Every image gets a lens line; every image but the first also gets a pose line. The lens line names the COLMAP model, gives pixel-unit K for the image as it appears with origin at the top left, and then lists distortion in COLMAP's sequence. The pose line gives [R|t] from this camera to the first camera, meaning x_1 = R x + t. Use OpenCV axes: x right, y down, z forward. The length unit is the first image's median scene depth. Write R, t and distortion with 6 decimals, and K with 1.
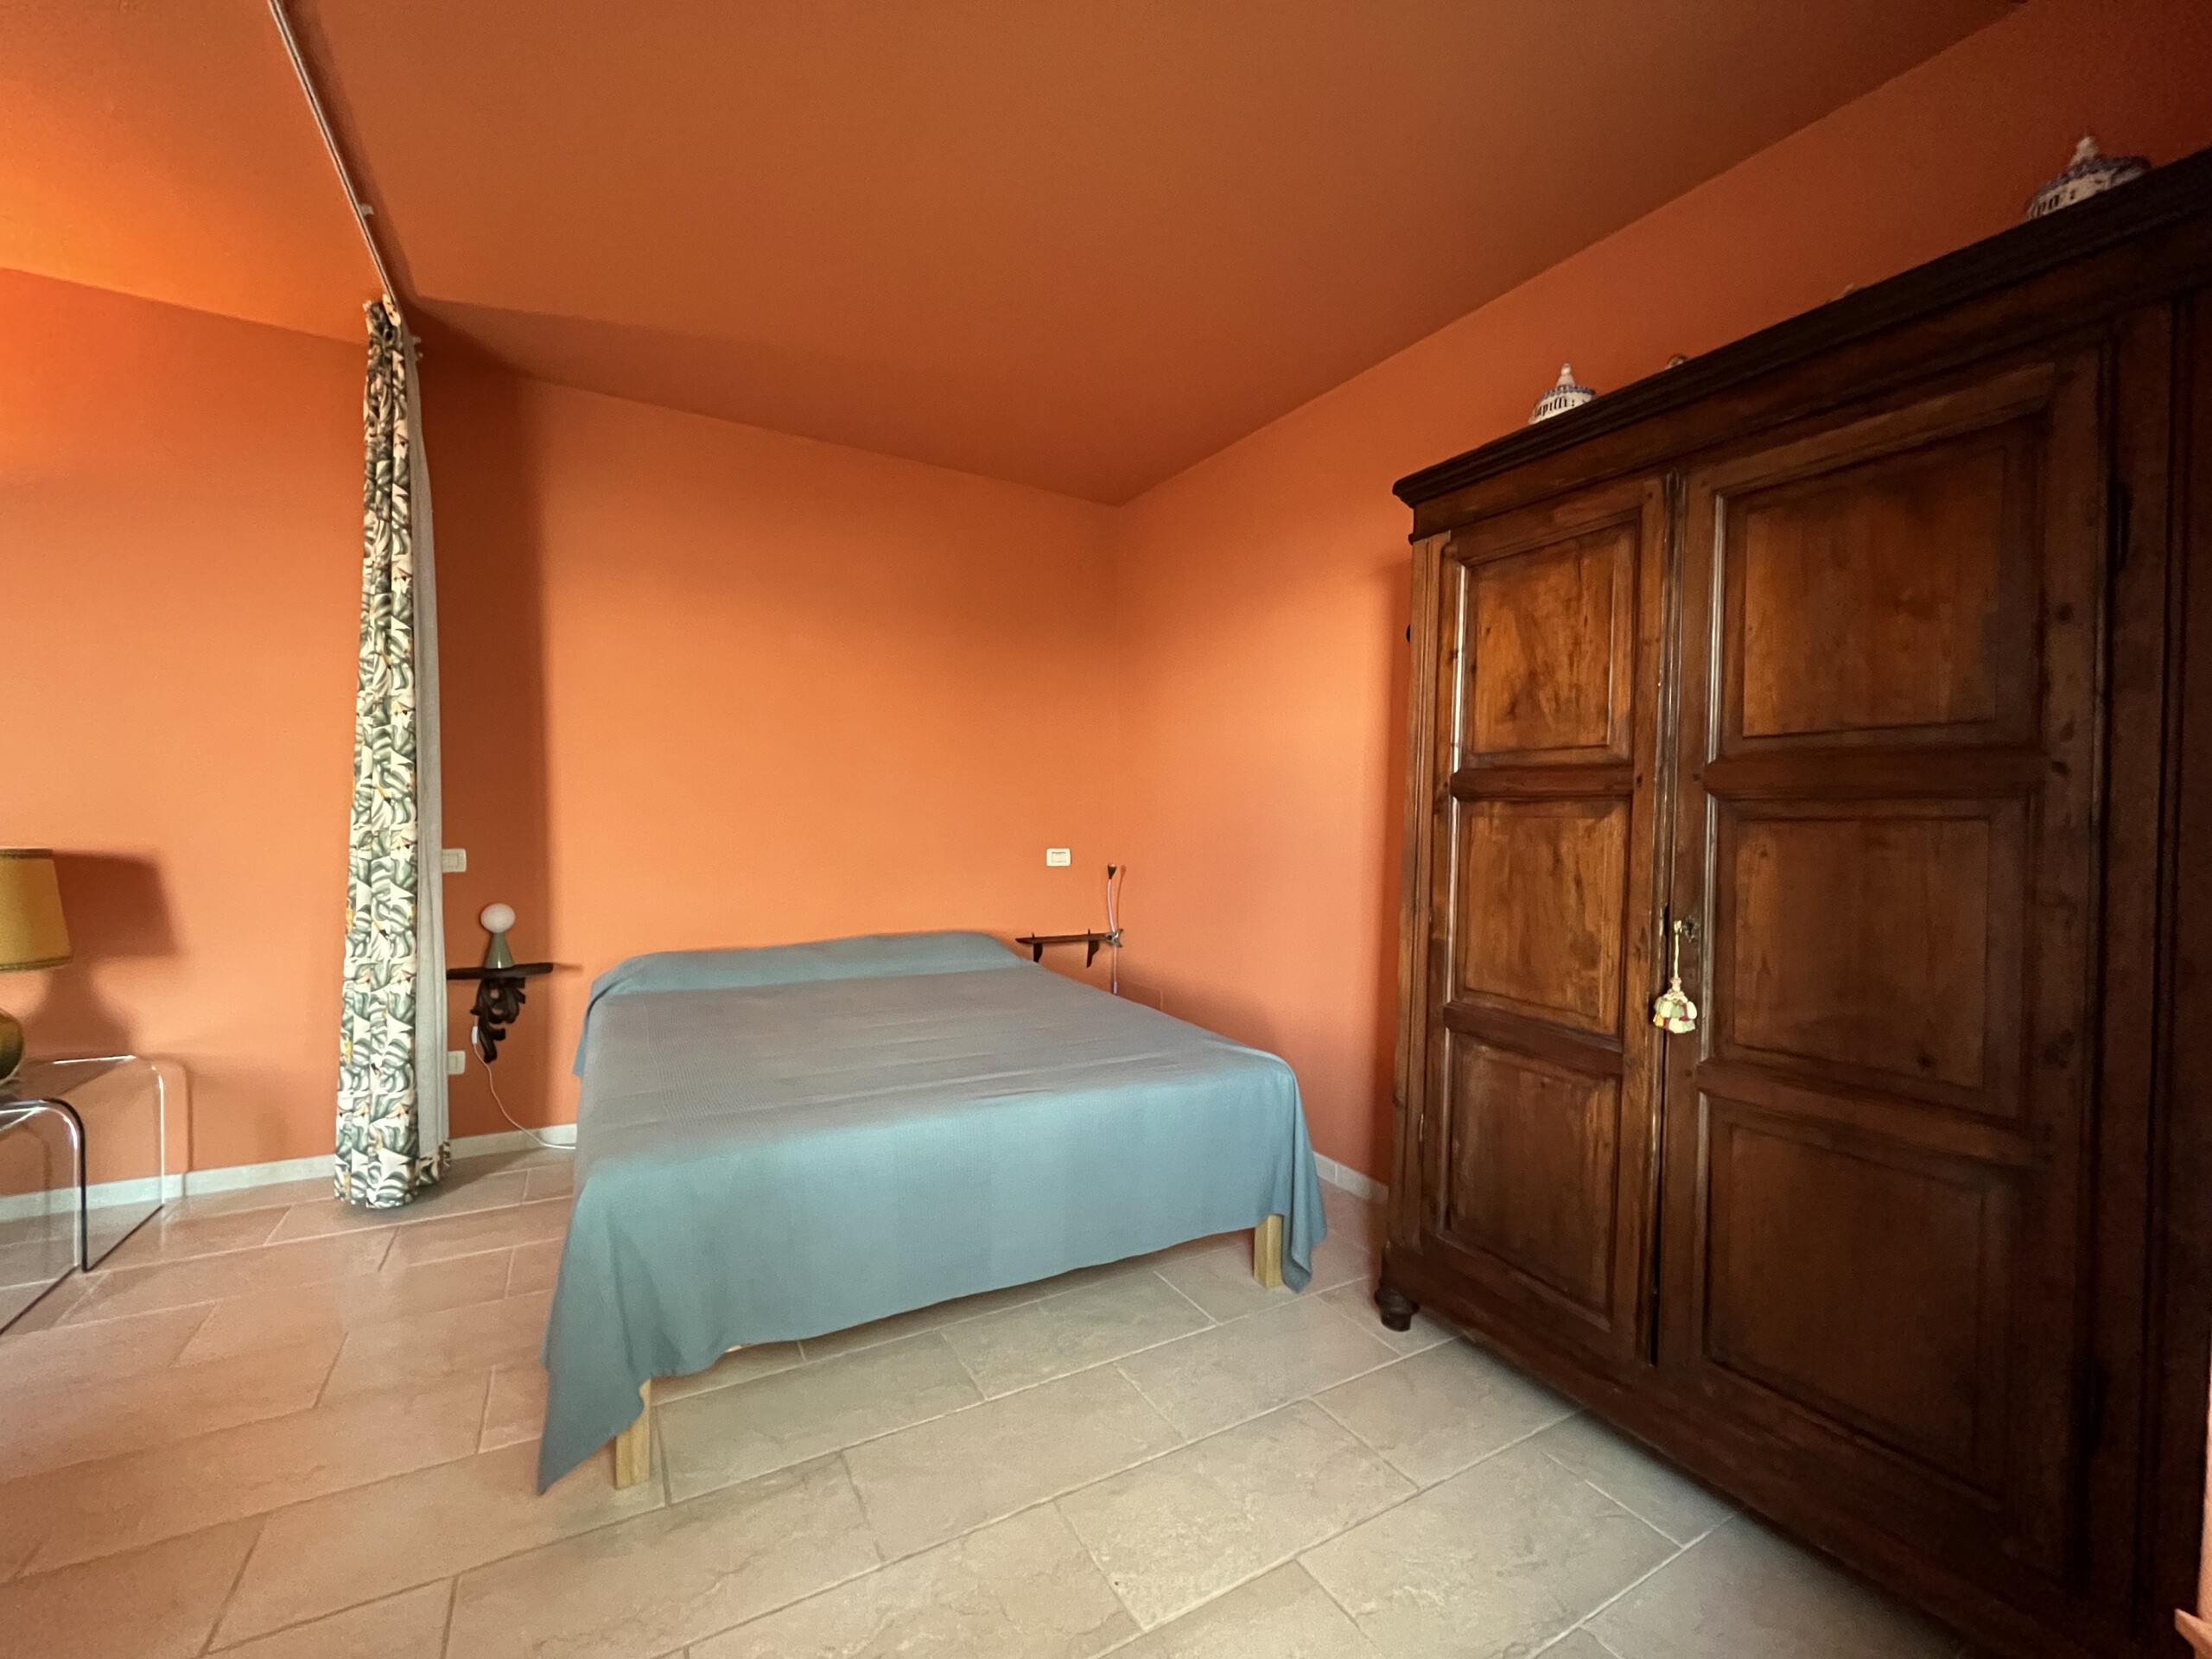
lens RADIAL K [[893.9, 0, 1105.2], [0, 893.9, 836.1], [0, 0, 1]] dist [-0.003107, 0.000228]
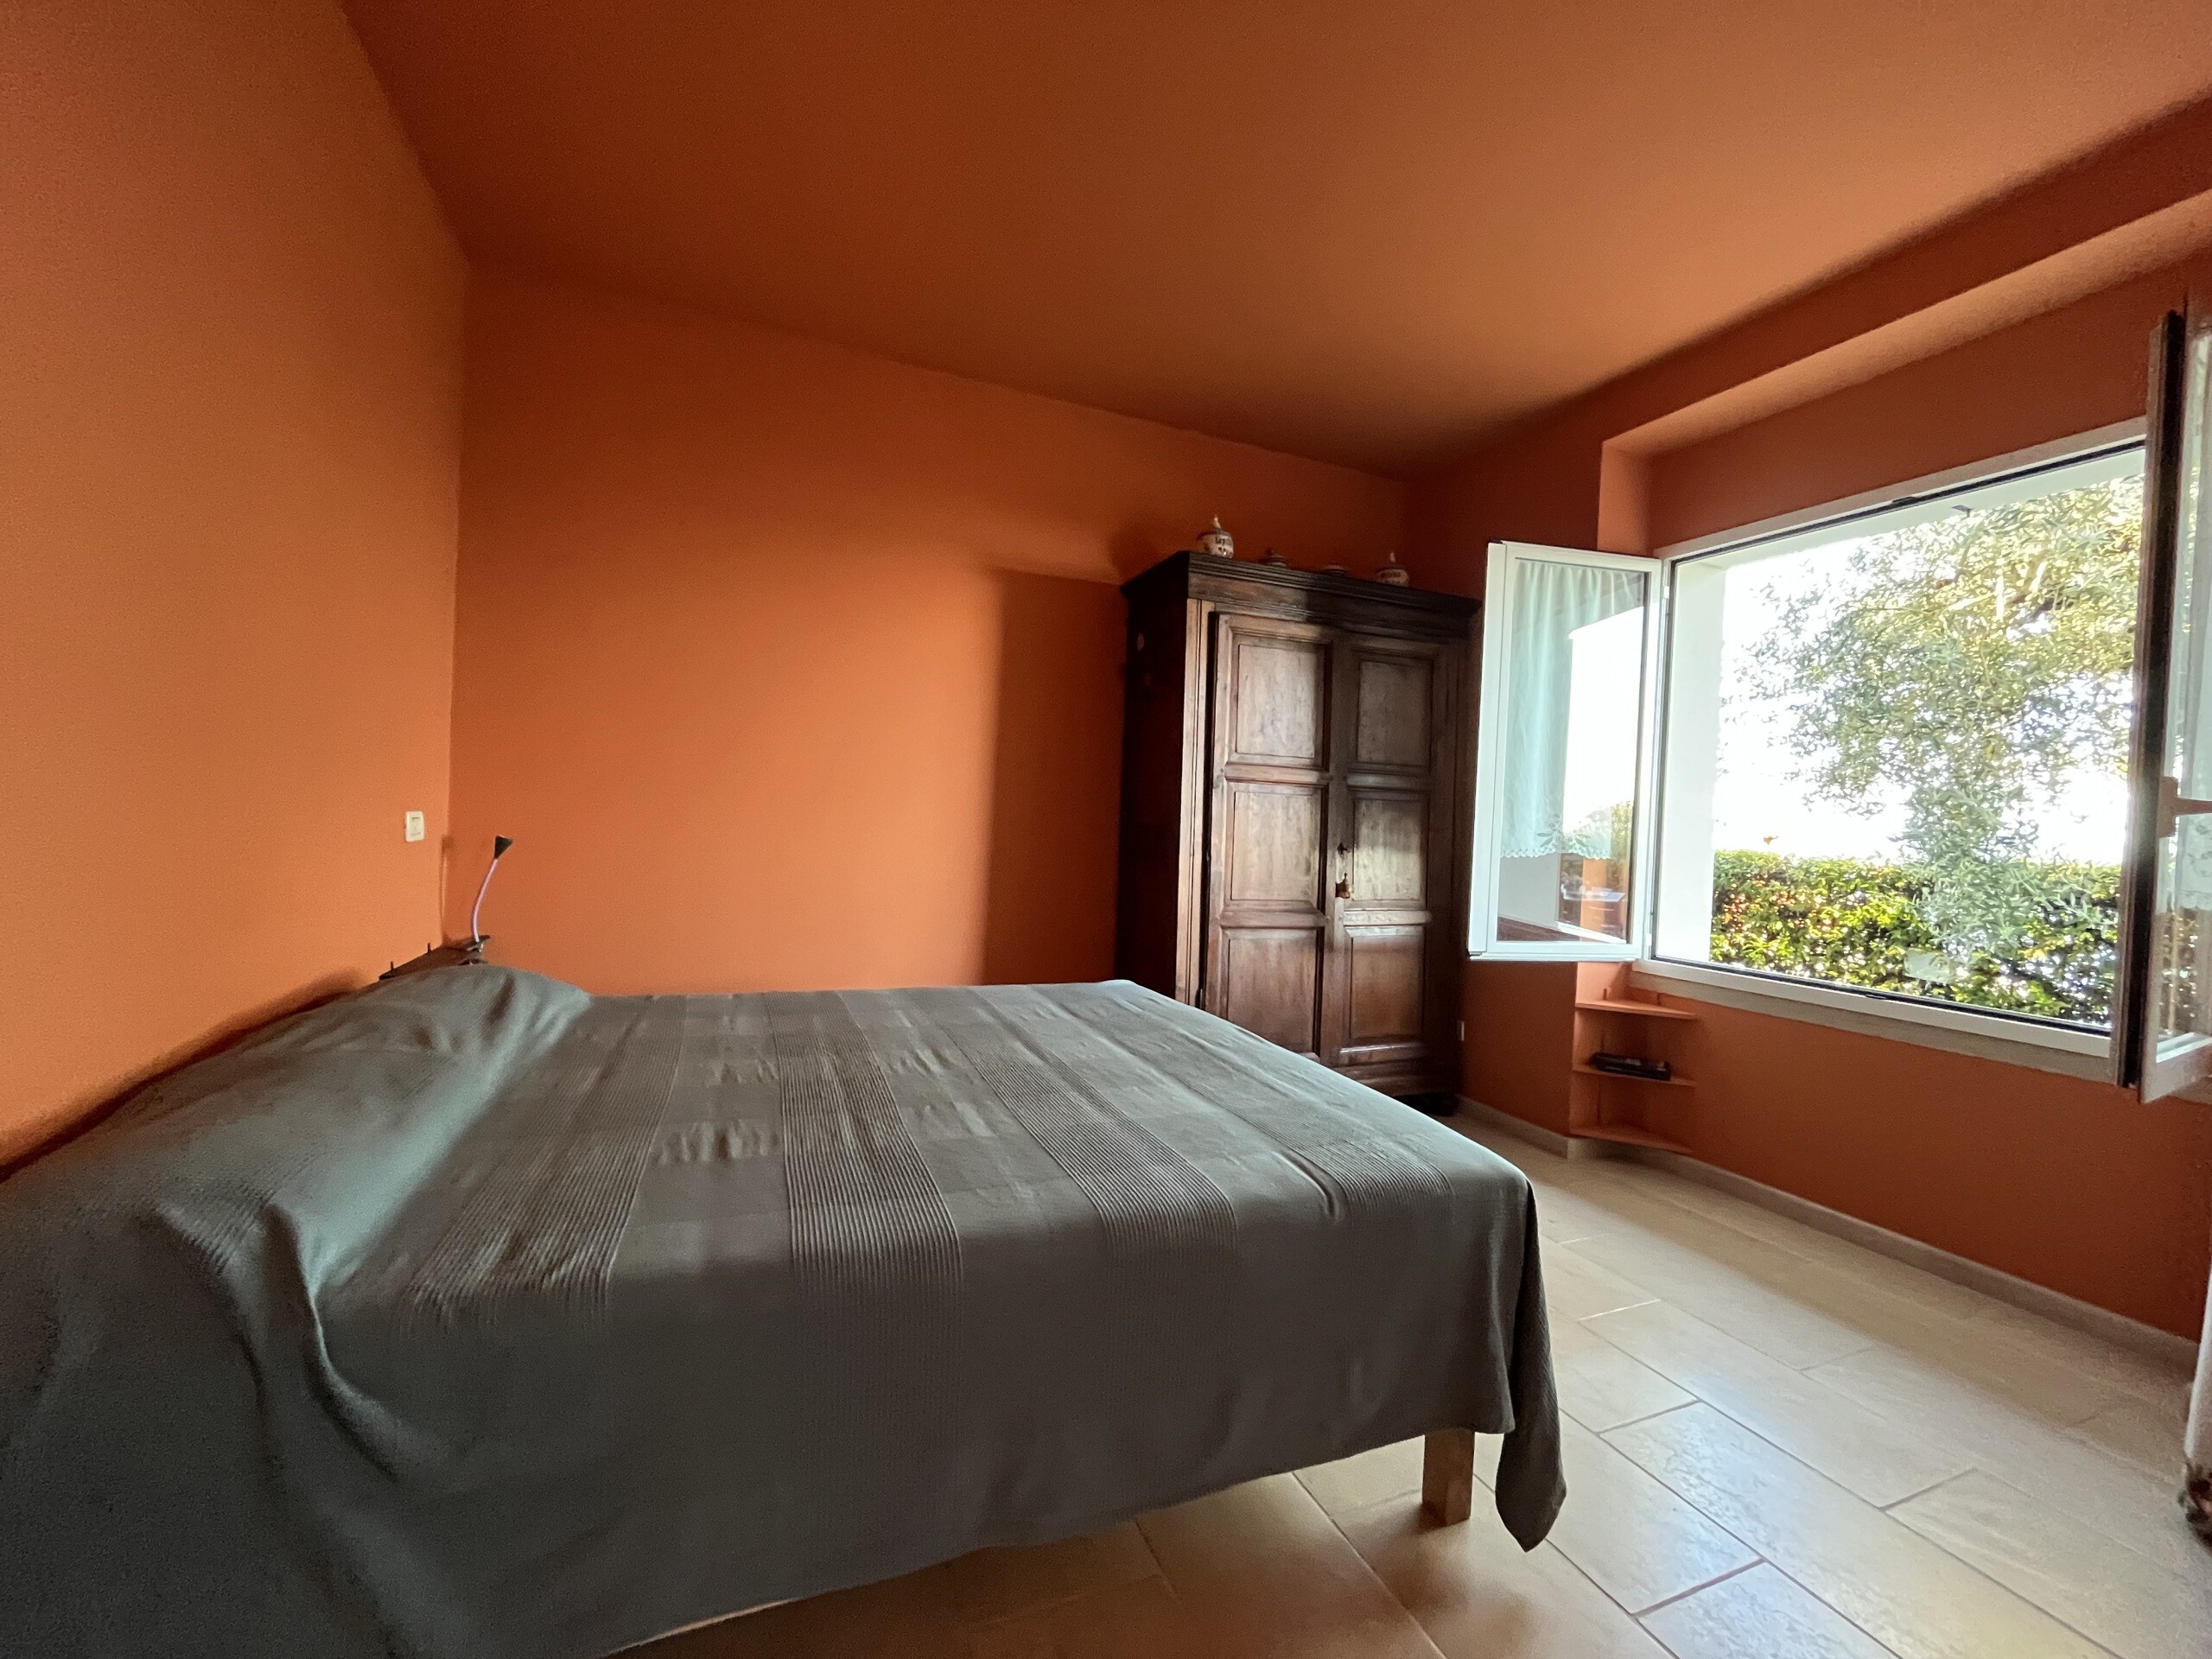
lens RADIAL K [[893.9, 0, 1105.2], [0, 893.9, 836.1], [0, 0, 1]] dist [-0.003107, 0.000228]
pose [[0.116300, -0.032985, 0.992666, -1.212923], [-0.018058, 0.999213, 0.035318, 0.005098], [-0.993050, -0.022033, 0.115613, 1.044193]]
